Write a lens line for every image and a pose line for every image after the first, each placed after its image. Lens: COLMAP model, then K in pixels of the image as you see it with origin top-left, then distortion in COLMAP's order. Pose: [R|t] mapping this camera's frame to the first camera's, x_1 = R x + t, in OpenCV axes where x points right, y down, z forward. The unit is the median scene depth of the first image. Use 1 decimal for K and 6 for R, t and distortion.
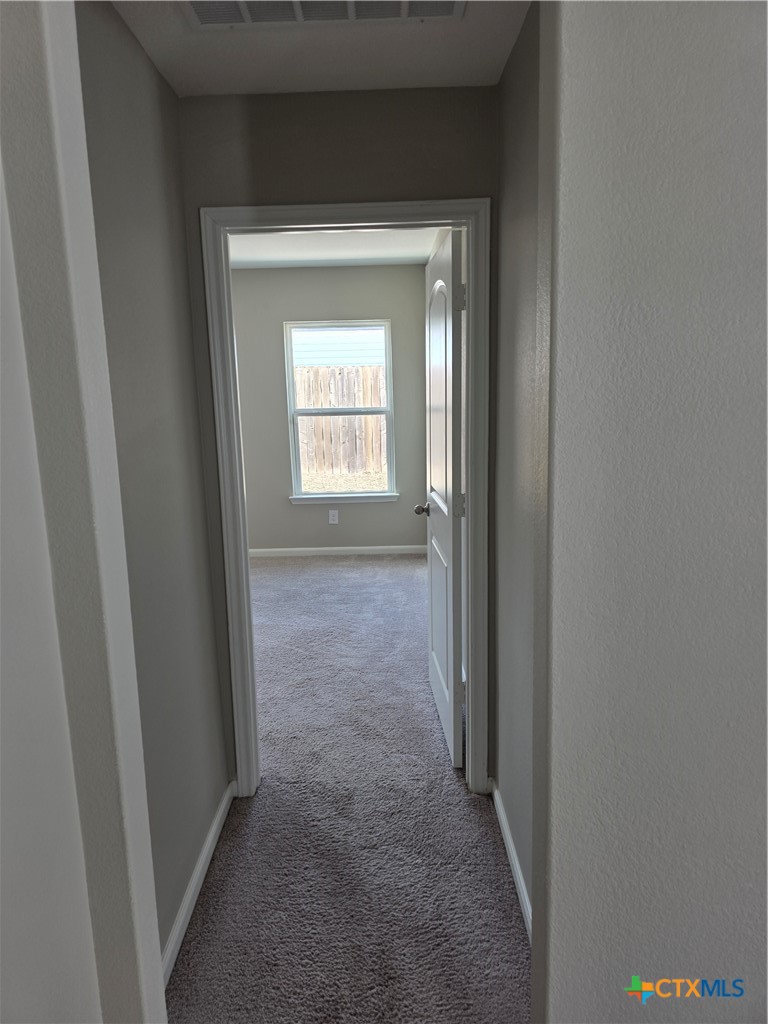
lens RADIAL K [[694.8, 0, 375.2], [0, 694.8, 515.6], [0, 0, 1]] dist [0.056439, -0.051105]
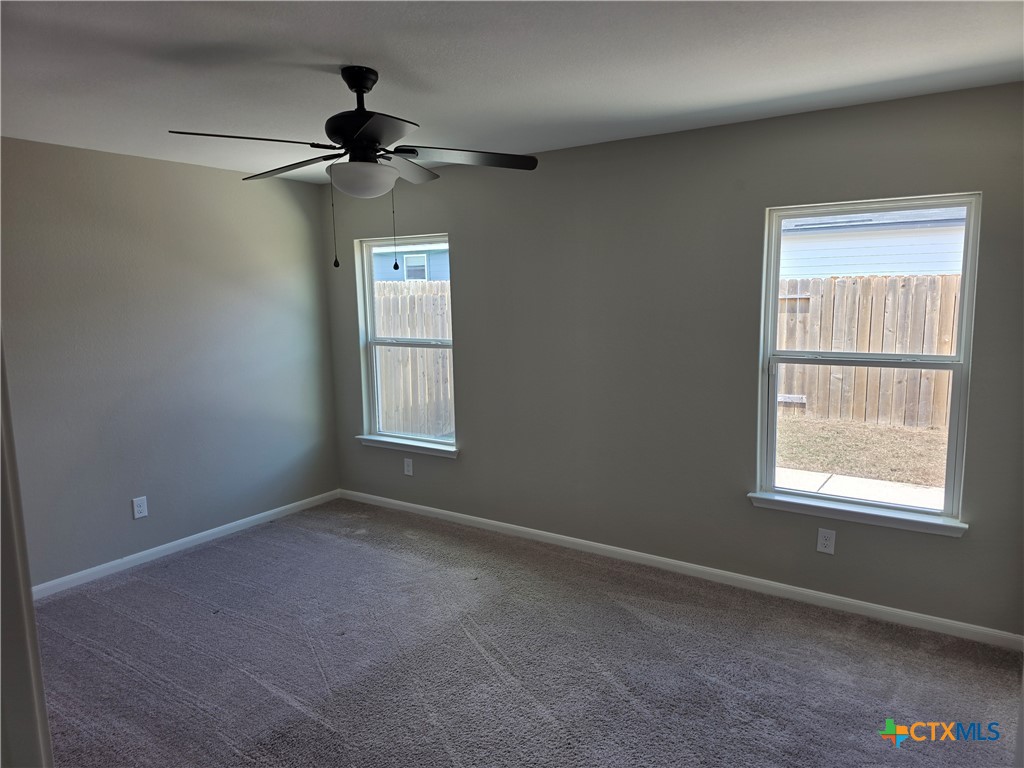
lens RADIAL K [[691.3, 0, 514.5], [0, 691.3, 388.3], [0, 0, 1]] dist [0.054629, -0.048199]
pose [[0.835203, 0.089874, -0.542548, 0.026413], [-0.115050, 0.993280, -0.012571, -0.085893], [0.537772, 0.072919, 0.839931, 0.369563]]
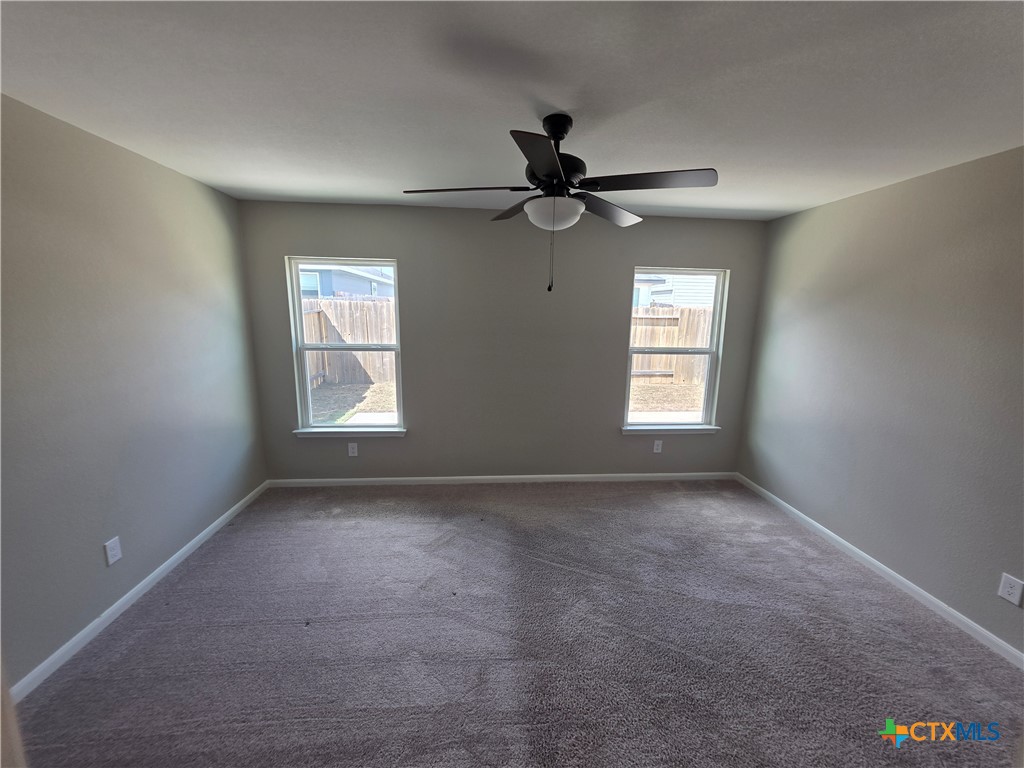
lens RADIAL K [[417.2, 0, 518.5], [0, 417.2, 386.8], [0, 0, 1]] dist [0.000795, -0.000078]
pose [[0.993904, 0.025698, 0.107214, -0.349544], [-0.024235, 0.999595, -0.014932, -0.076571], [-0.107554, 0.012242, 0.994124, 0.371028]]
